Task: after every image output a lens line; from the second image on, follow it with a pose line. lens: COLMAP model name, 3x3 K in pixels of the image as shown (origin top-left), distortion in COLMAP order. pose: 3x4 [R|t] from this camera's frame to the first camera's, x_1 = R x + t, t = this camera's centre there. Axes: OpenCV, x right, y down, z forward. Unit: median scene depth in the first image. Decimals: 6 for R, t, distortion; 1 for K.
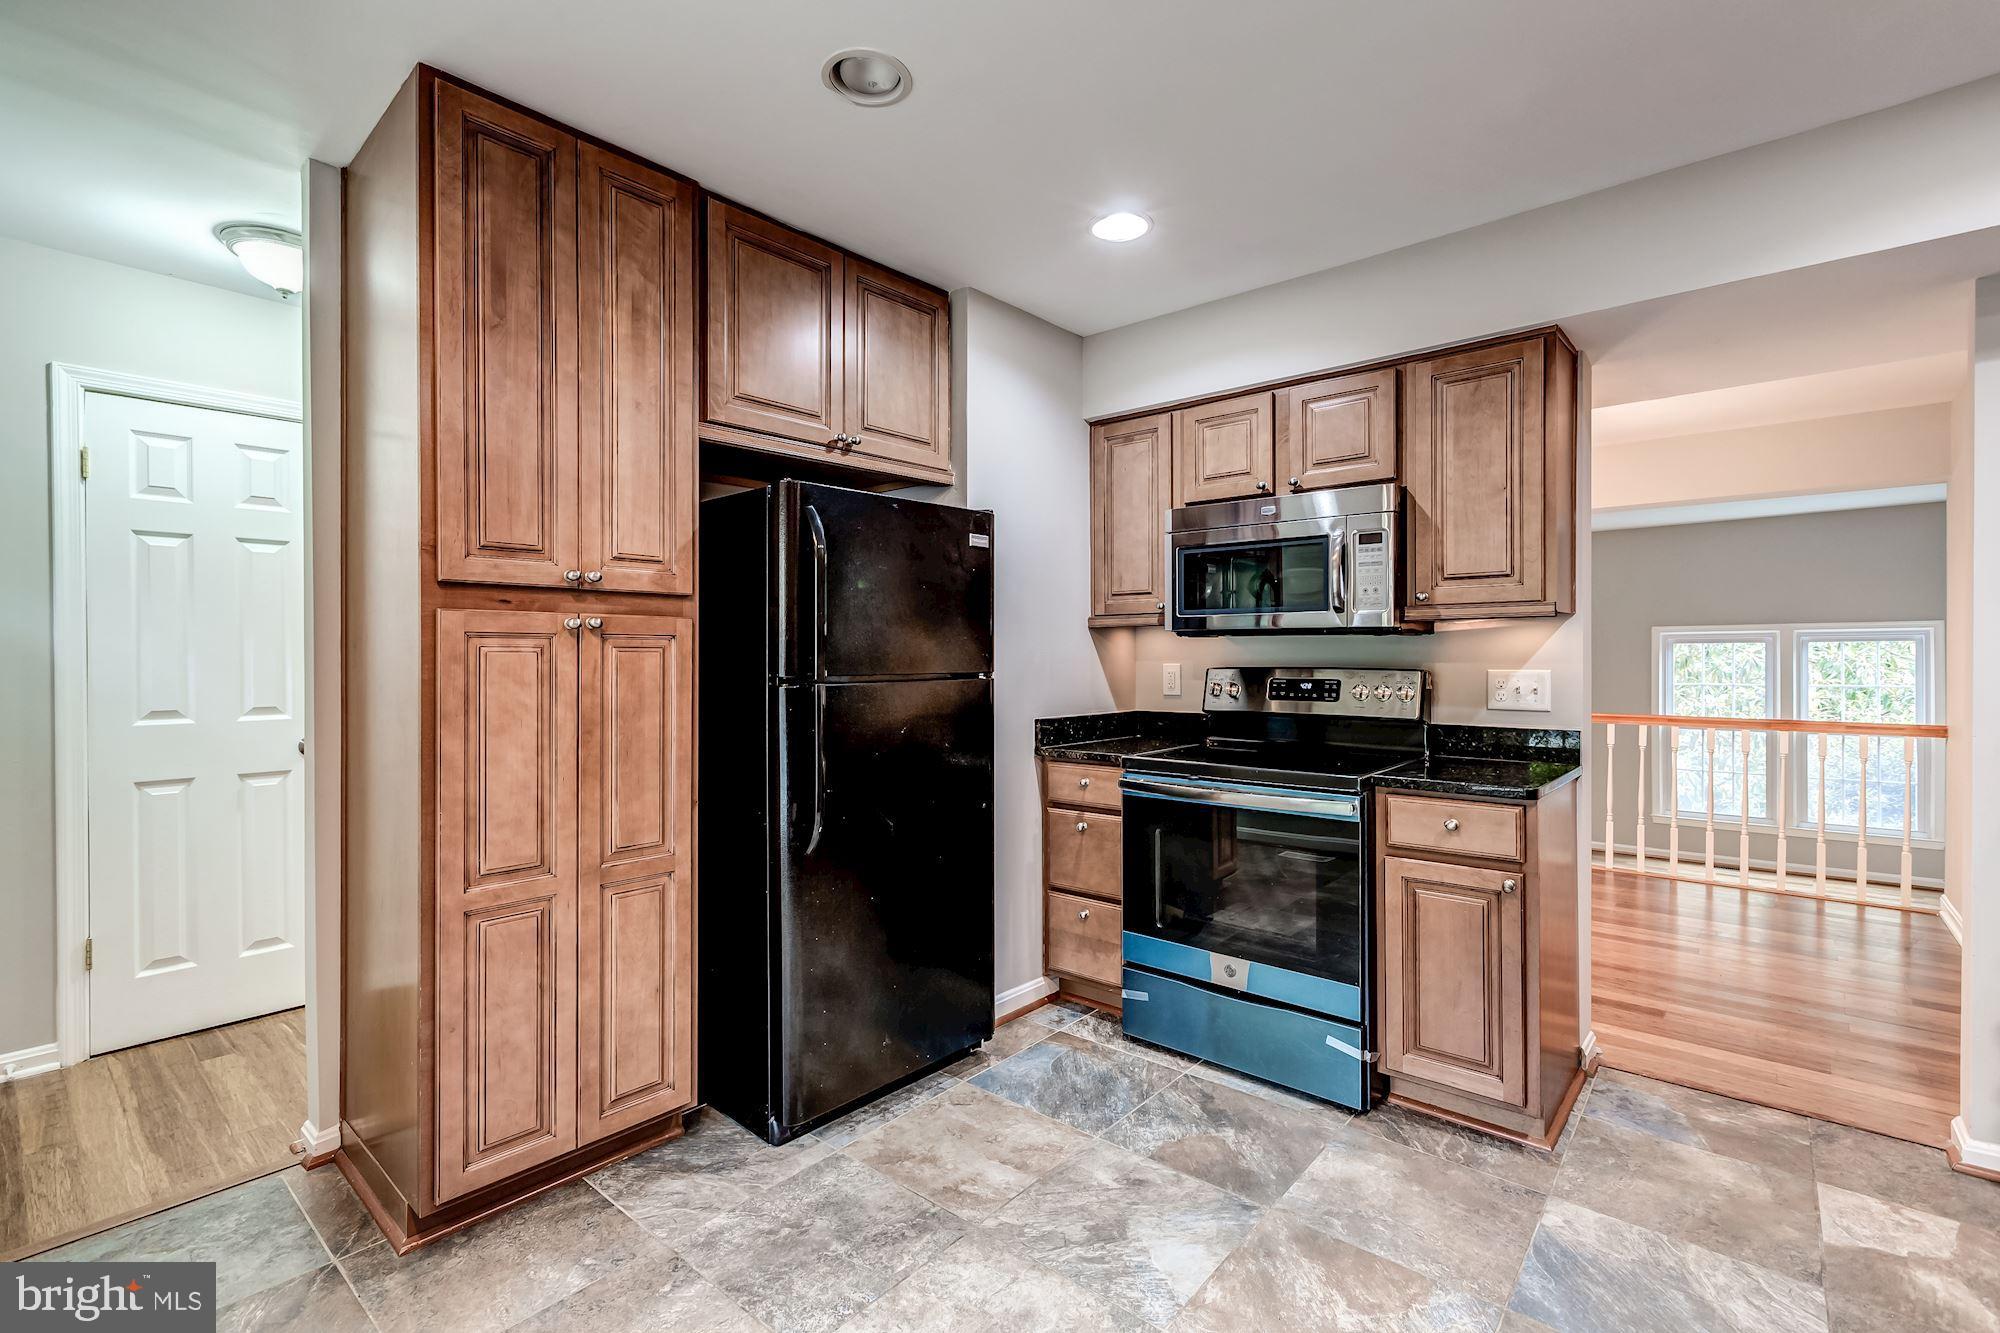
lens RADIAL K [[887.6, 0, 1003.1], [0, 887.6, 661.8], [0, 0, 1]] dist [0.000179, 0.001087]
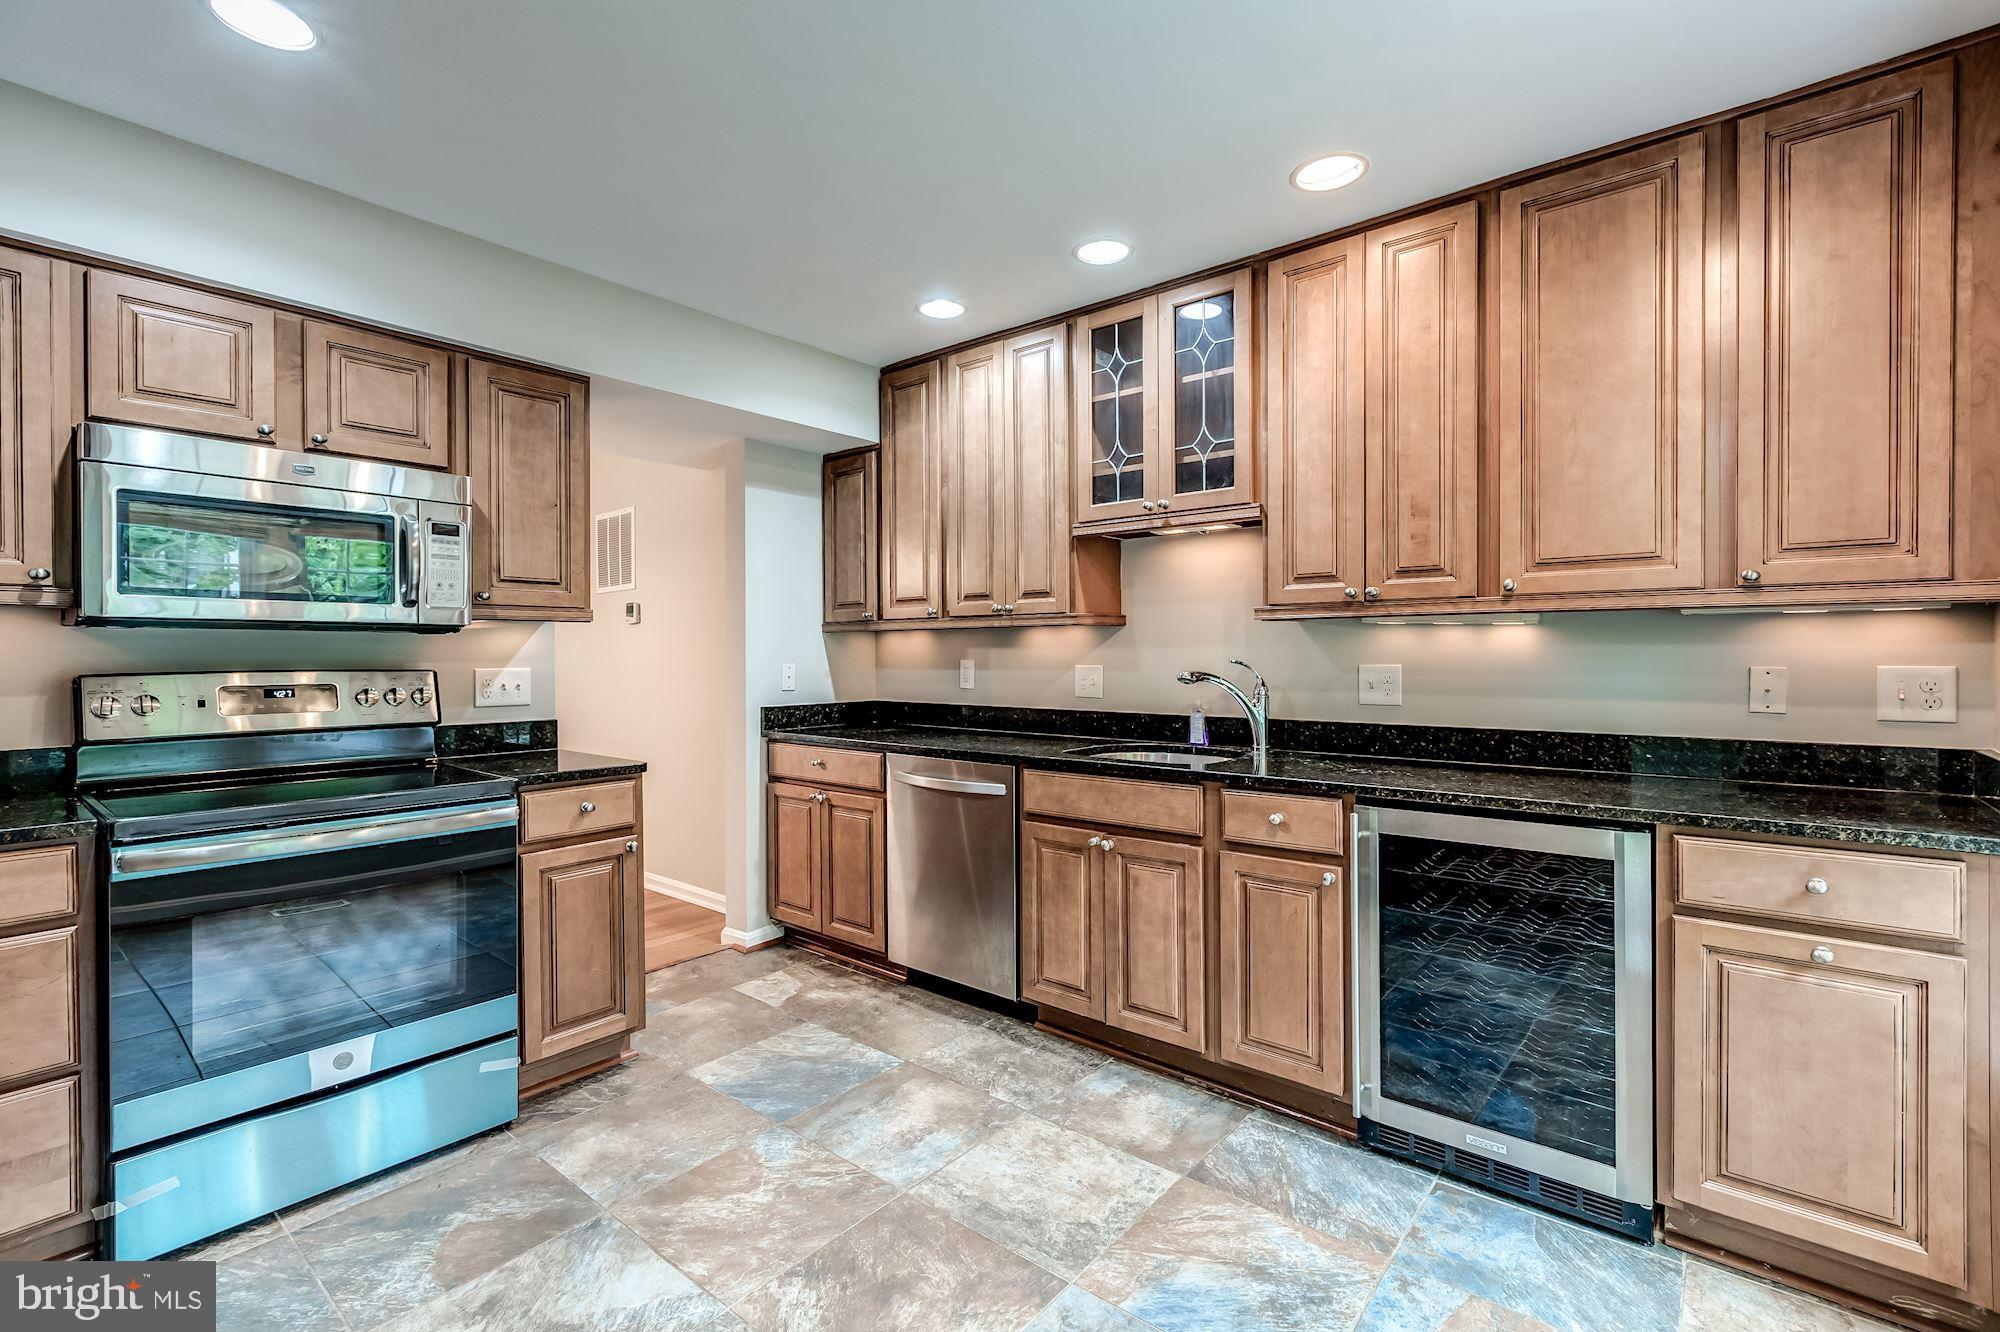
lens RADIAL K [[887.6, 0, 1003.1], [0, 887.6, 661.3], [0, 0, 1]] dist [0.000179, 0.001087]
pose [[-0.022911, -0.007665, 0.999708, -0.587775], [0.008912, 0.999929, 0.007871, -0.002849], [-0.999698, 0.009090, -0.022841, 0.481362]]
